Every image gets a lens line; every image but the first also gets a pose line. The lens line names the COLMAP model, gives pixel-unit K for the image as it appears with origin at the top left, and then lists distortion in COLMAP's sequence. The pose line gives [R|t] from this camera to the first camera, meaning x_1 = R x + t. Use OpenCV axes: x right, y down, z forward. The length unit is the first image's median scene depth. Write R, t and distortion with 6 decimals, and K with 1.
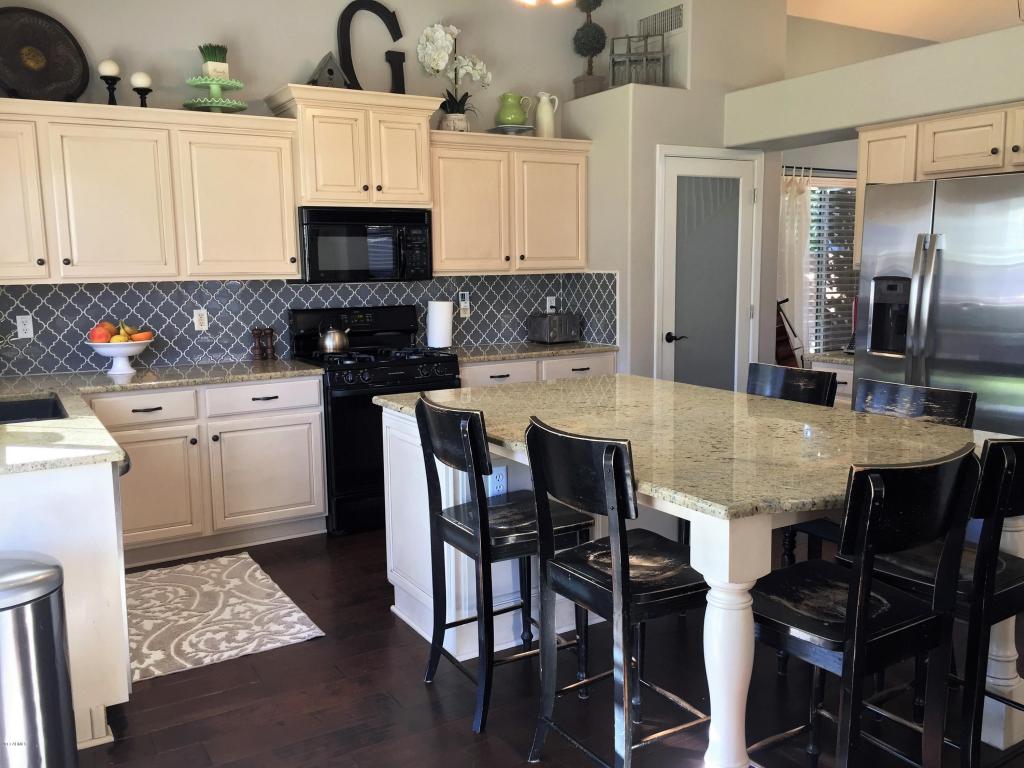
lens RADIAL K [[885.5, 0, 519.0], [0, 885.5, 384.3], [0, 0, 1]] dist [0.070533, -0.083151]
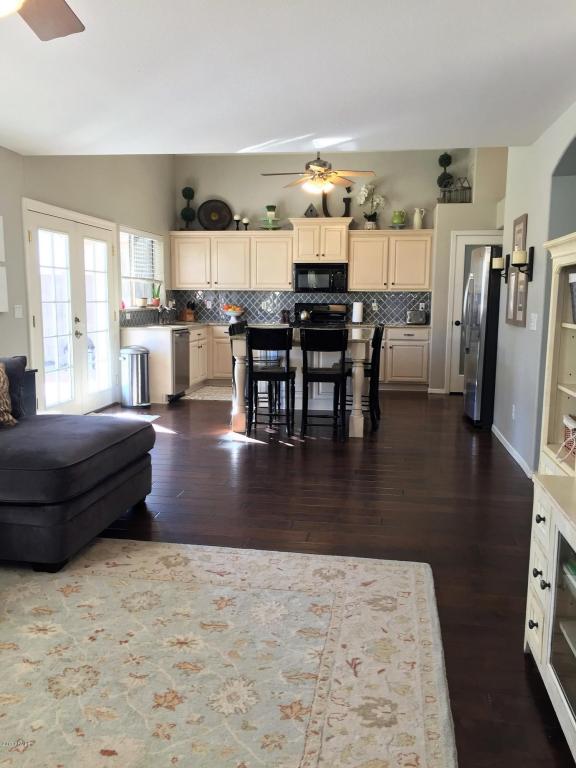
lens RADIAL K [[664.1, 0, 287.5], [0, 664.1, 378.0], [0, 0, 1]] dist [0.070533, -0.083151]
pose [[0.777488, 0.096042, -0.621521, 0.962156], [-0.105772, 0.994162, 0.021311, 0.094563], [0.619939, 0.049171, 0.783108, -0.516942]]
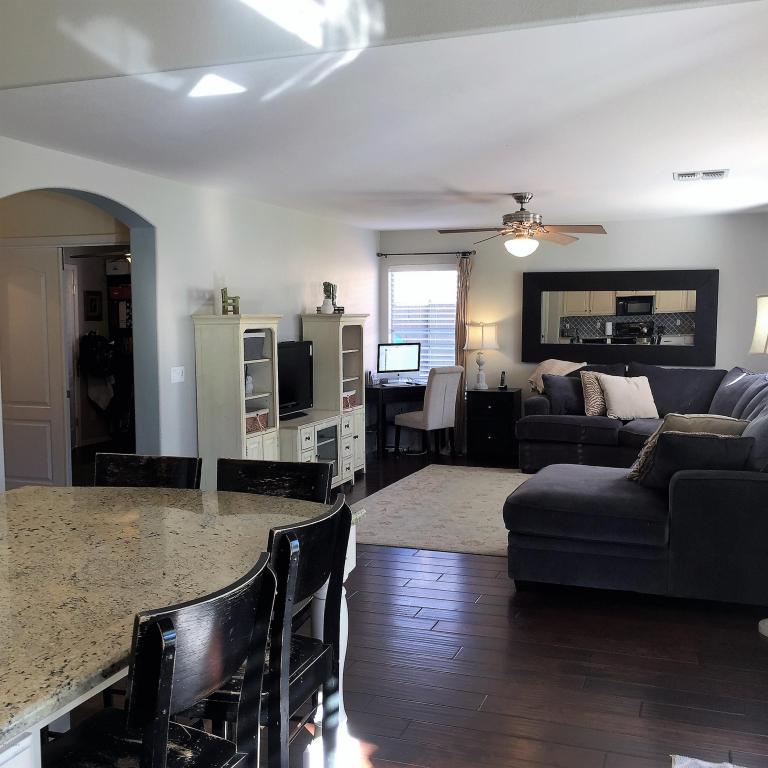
lens RADIAL K [[880.9, 0, 384.8], [0, 880.9, 386.8], [0, 0, 1]] dist [0.118439, 0.000000]
pose [[-0.632538, -0.045520, 0.773190, -0.351622], [0.120881, 0.980237, 0.156601, -0.106890], [-0.765038, 0.192520, -0.614535, 0.717666]]
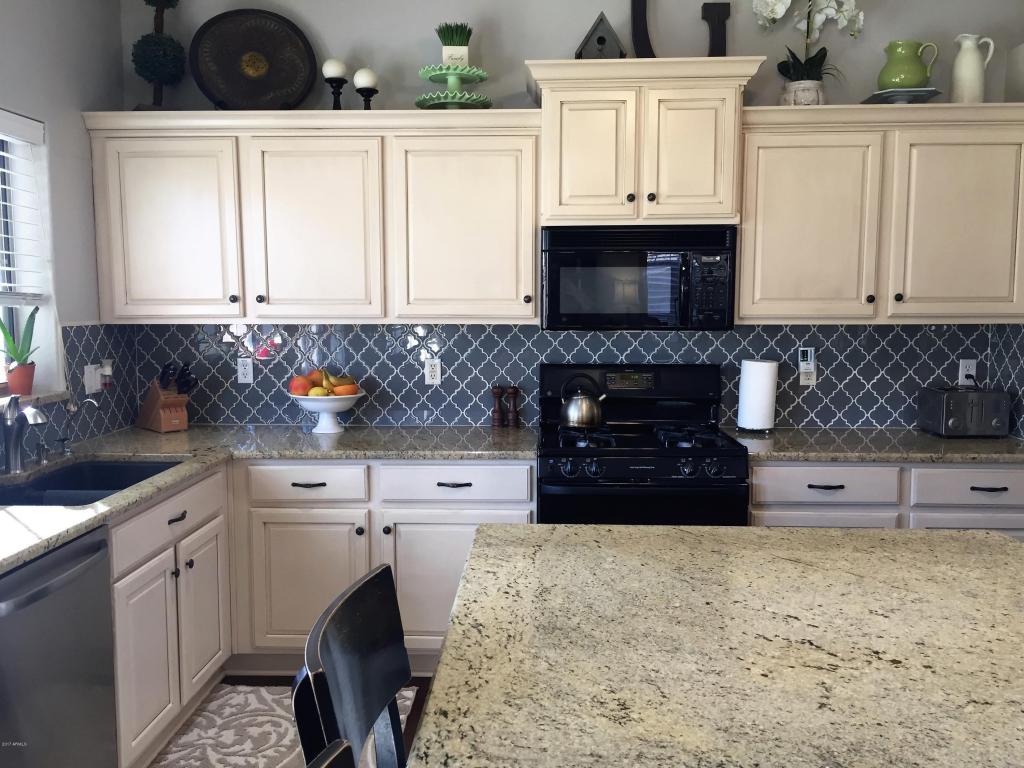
lens RADIAL K [[885.5, 0, 512.3], [0, 885.5, 384.4], [0, 0, 1]] dist [0.070533, -0.083151]
pose [[0.836725, 0.066730, -0.543543, 0.137318], [-0.086547, 0.996188, -0.010930, -0.057711], [0.540741, 0.056188, 0.839310, 0.365100]]
